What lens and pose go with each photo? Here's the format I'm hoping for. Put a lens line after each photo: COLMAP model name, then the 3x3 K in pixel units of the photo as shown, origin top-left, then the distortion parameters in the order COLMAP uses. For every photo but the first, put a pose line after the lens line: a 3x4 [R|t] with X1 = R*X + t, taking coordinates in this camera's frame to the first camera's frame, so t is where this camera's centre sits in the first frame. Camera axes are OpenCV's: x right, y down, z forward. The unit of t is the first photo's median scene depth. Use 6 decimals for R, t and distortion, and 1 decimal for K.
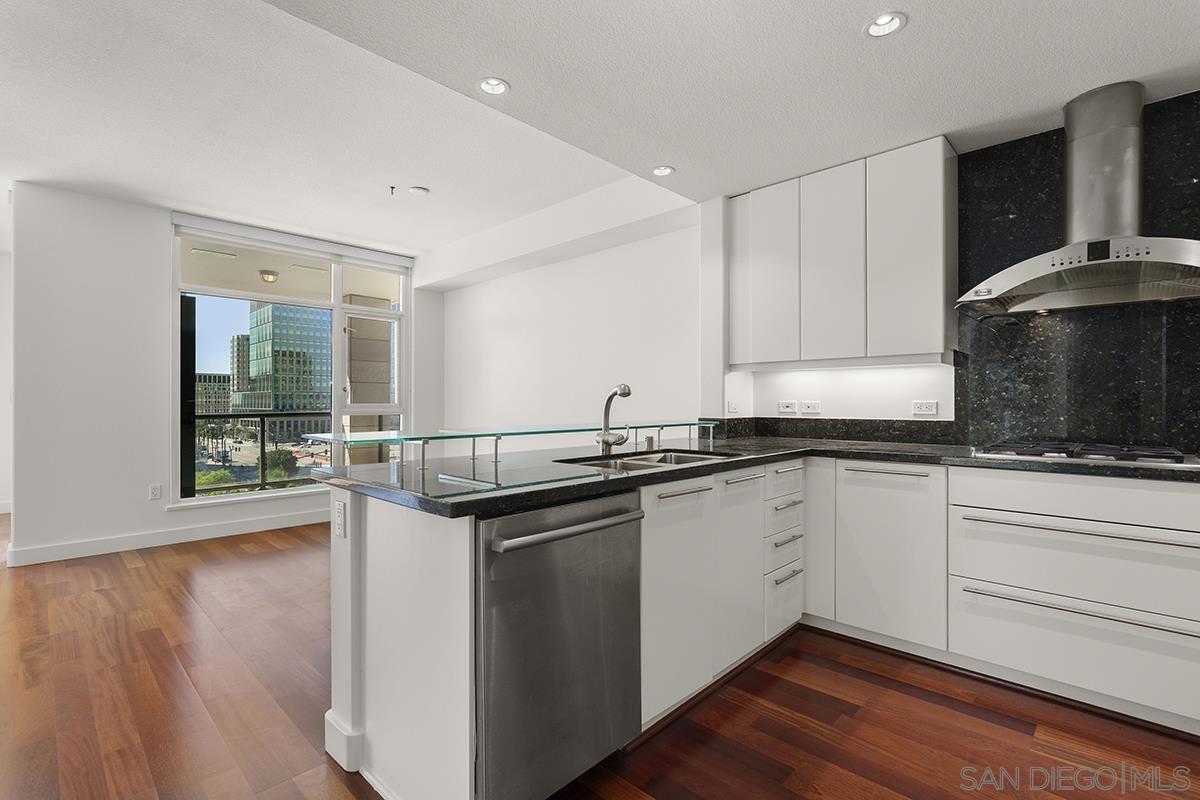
lens RADIAL K [[547.3, 0, 600.0], [0, 547.3, 400.0], [0, 0, 1]] dist [0.000643, 0.000540]
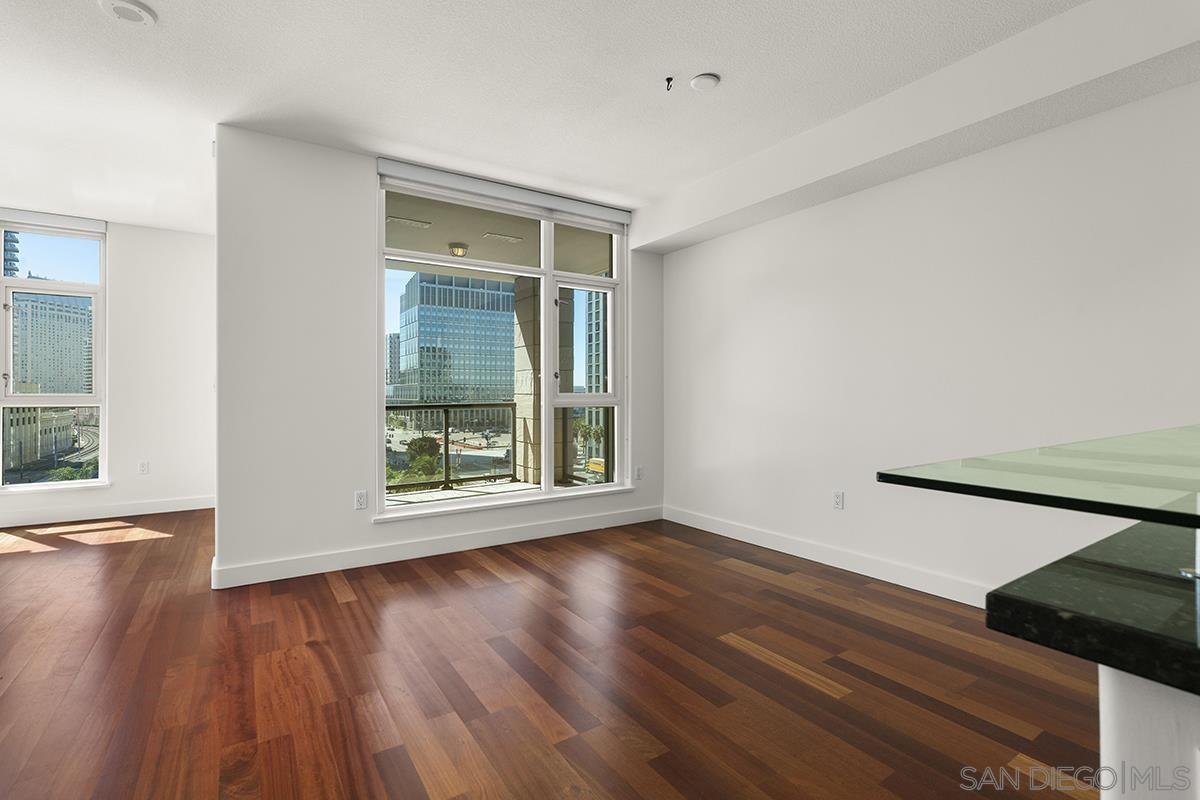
lens RADIAL K [[539.6, 0, 597.7], [0, 539.6, 391.5], [0, 0, 1]] dist [-0.000803, 0.000537]
pose [[0.976997, -0.002450, -0.213240, -0.431703], [0.002590, 0.999997, 0.000378, 0.008491], [0.213238, -0.000922, 0.977000, 0.421423]]
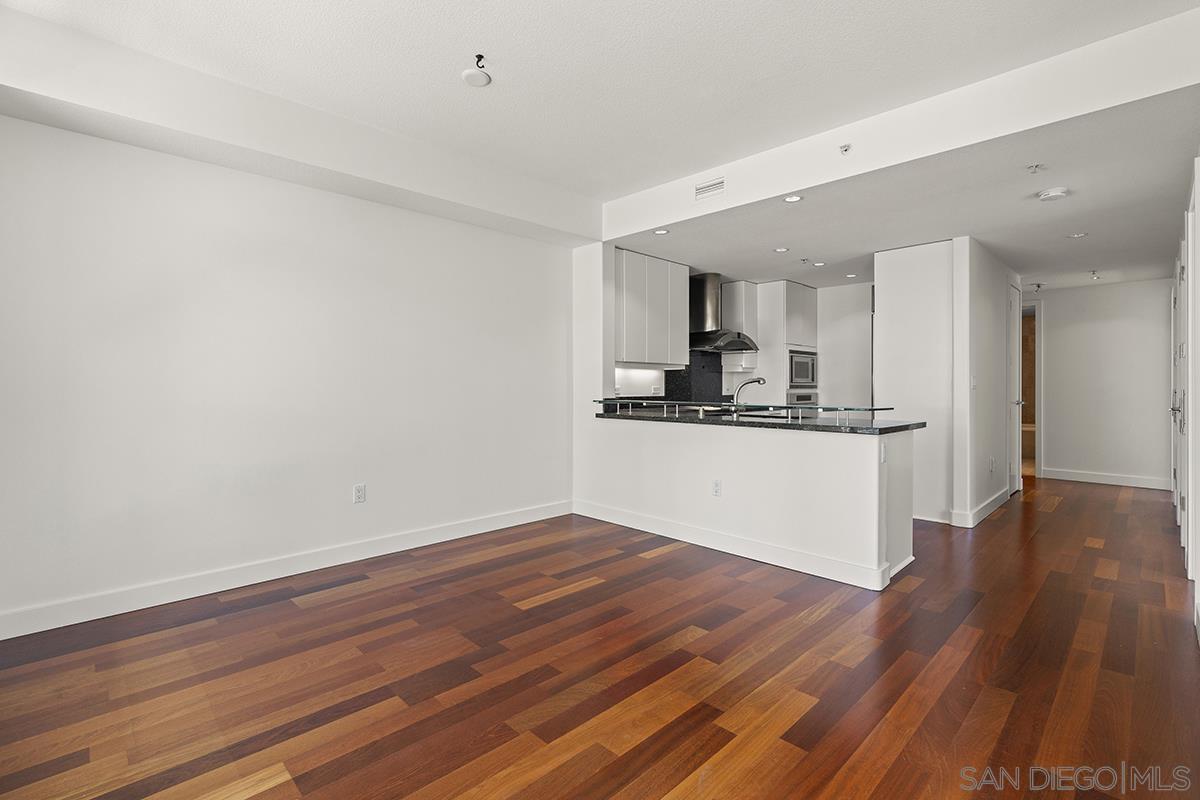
lens RADIAL K [[533.0, 0, 598.6], [0, 533.0, 386.0], [0, 0, 1]] dist [0.000053, 0.000106]
pose [[0.043402, 0.001561, 0.999056, -1.278439], [-0.006708, 0.999977, -0.001271, 0.005115], [-0.999035, -0.006646, 0.043412, 1.059424]]
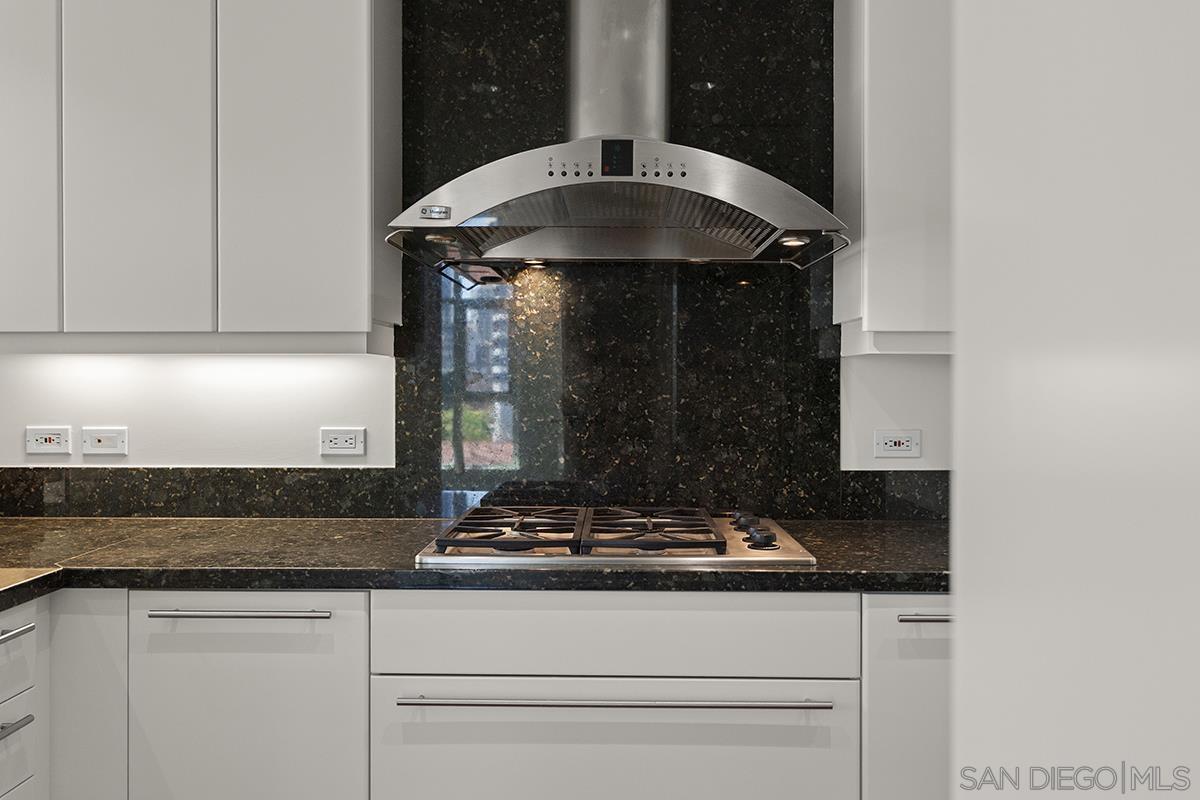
lens RADIAL K [[965.8, 0, 593.6], [0, 965.8, 381.1], [0, 0, 1]] dist [0.006845, 0.001899]
pose [[0.739380, -0.001766, 0.673286, 0.178094], [-0.003084, 0.999977, 0.006009, -0.042333], [-0.673282, -0.006520, 0.739357, 0.217715]]
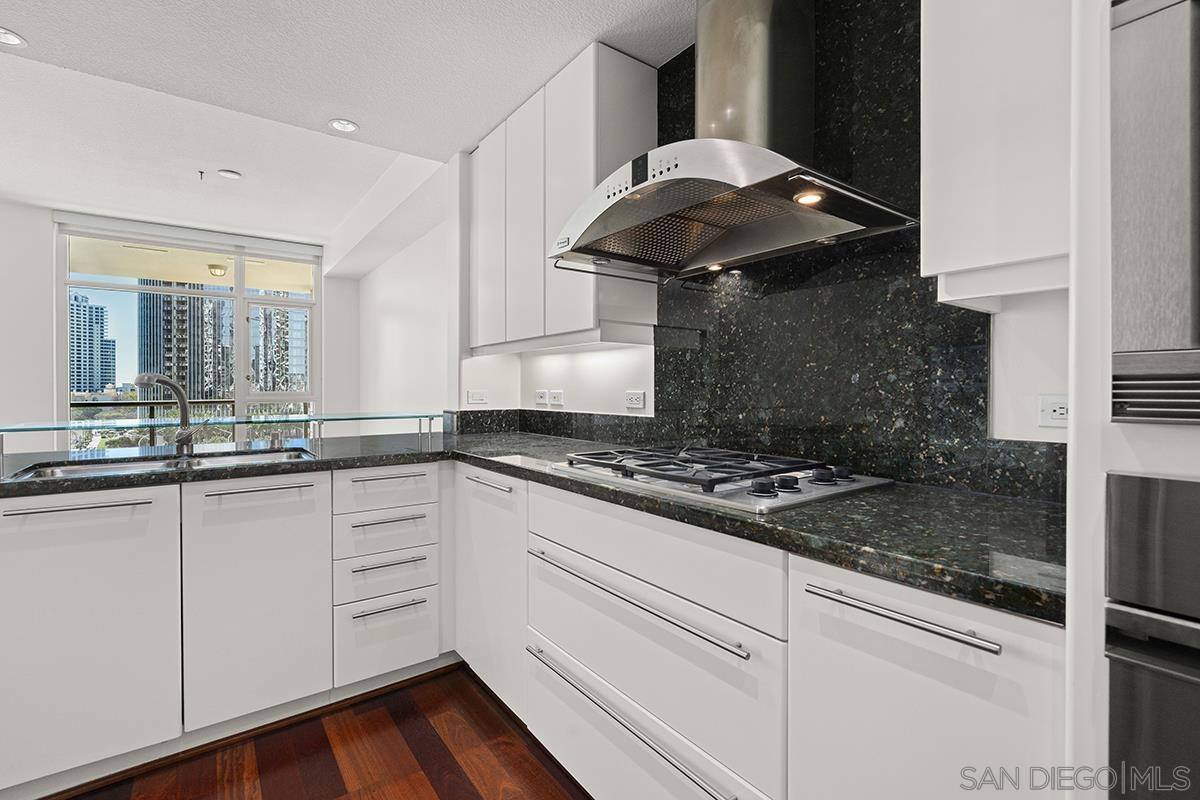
lens RADIAL K [[539.6, 0, 597.7], [0, 539.6, 391.5], [0, 0, 1]] dist [-0.000803, 0.000537]
pose [[0.985335, 0.001224, -0.170628, 0.642313], [0.000115, 0.999969, 0.007839, -0.003621], [0.170632, -0.007744, 0.985304, 0.221893]]
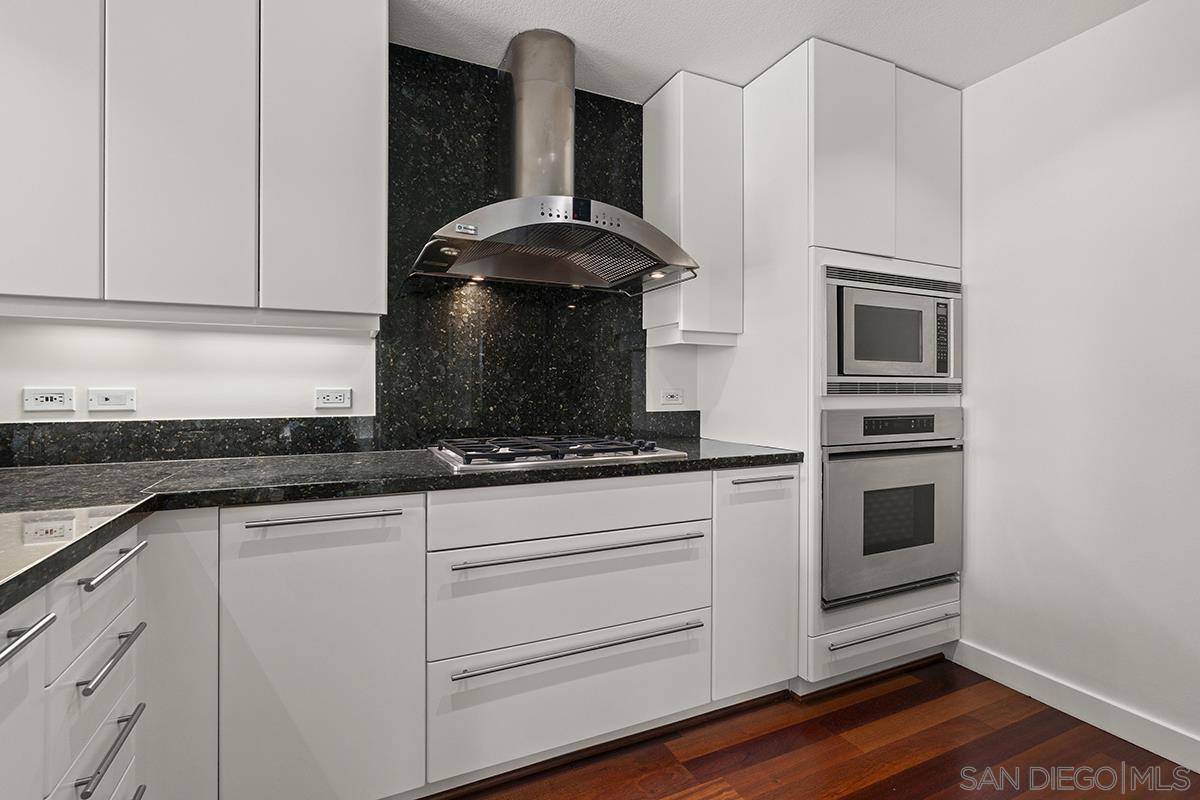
lens RADIAL K [[547.9, 0, 590.0], [0, 547.9, 384.9], [0, 0, 1]] dist [-0.004101, -0.000090]
pose [[0.370521, 0.006165, 0.928804, 0.089933], [-0.004670, 0.999978, -0.004775, 0.000145], [-0.928812, -0.002569, 0.370541, 0.446966]]
